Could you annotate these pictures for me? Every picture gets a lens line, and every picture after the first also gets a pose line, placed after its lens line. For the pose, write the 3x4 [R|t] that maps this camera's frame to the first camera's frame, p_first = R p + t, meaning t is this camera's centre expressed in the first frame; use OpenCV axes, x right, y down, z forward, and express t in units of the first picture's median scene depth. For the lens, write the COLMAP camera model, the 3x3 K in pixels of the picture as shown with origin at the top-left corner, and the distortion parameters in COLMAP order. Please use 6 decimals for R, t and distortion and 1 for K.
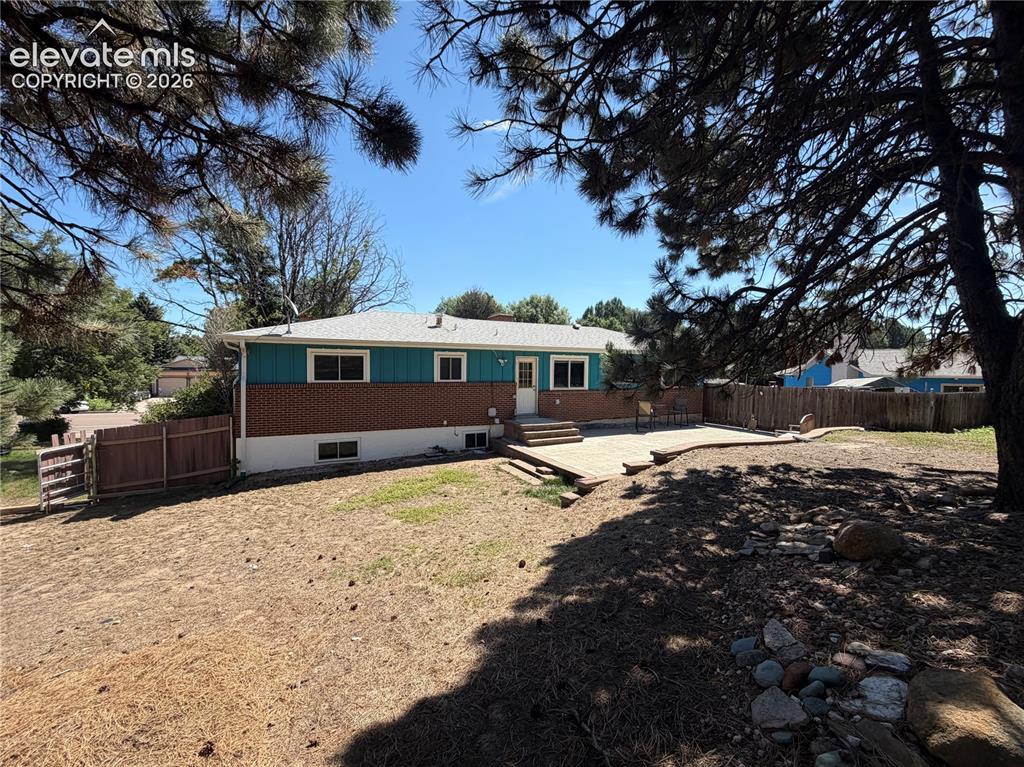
lens RADIAL K [[407.8, 0, 510.2], [0, 407.8, 382.0], [0, 0, 1]] dist [0.001581, -0.000315]
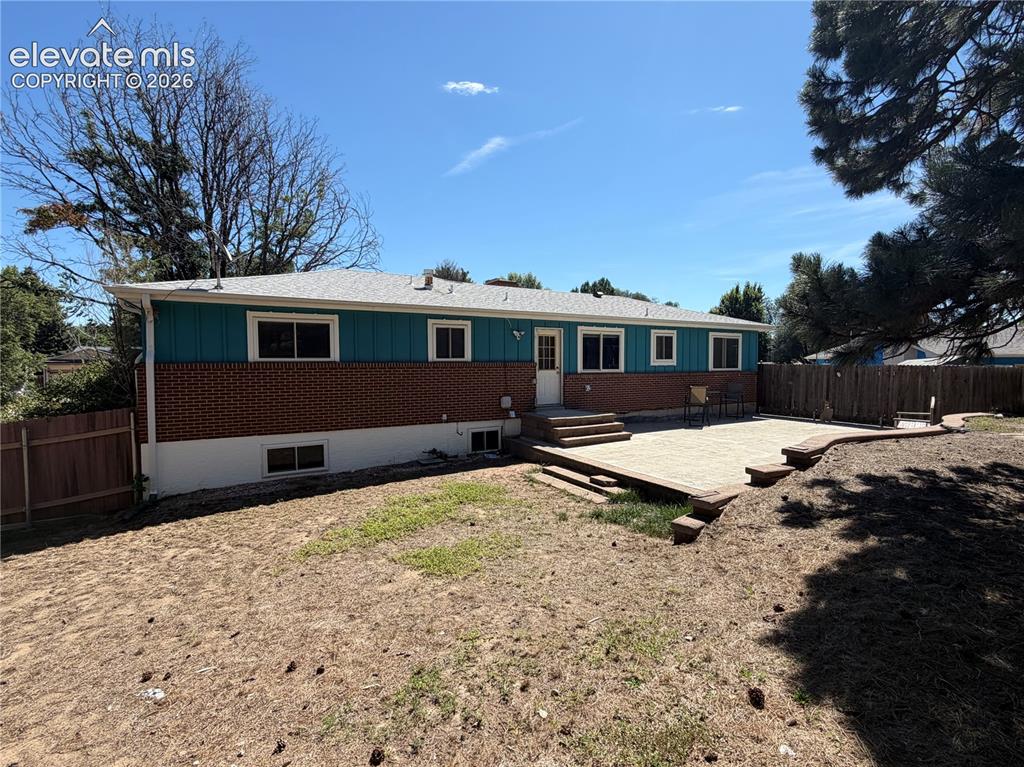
lens RADIAL K [[471.4, 0, 514.3], [0, 471.4, 384.7], [0, 0, 1]] dist [0.001598, -0.000324]
pose [[0.998162, -0.013448, 0.059084, -0.104048], [0.012185, 0.999691, 0.021685, 0.030958], [-0.059357, -0.020925, 0.998017, 0.191643]]
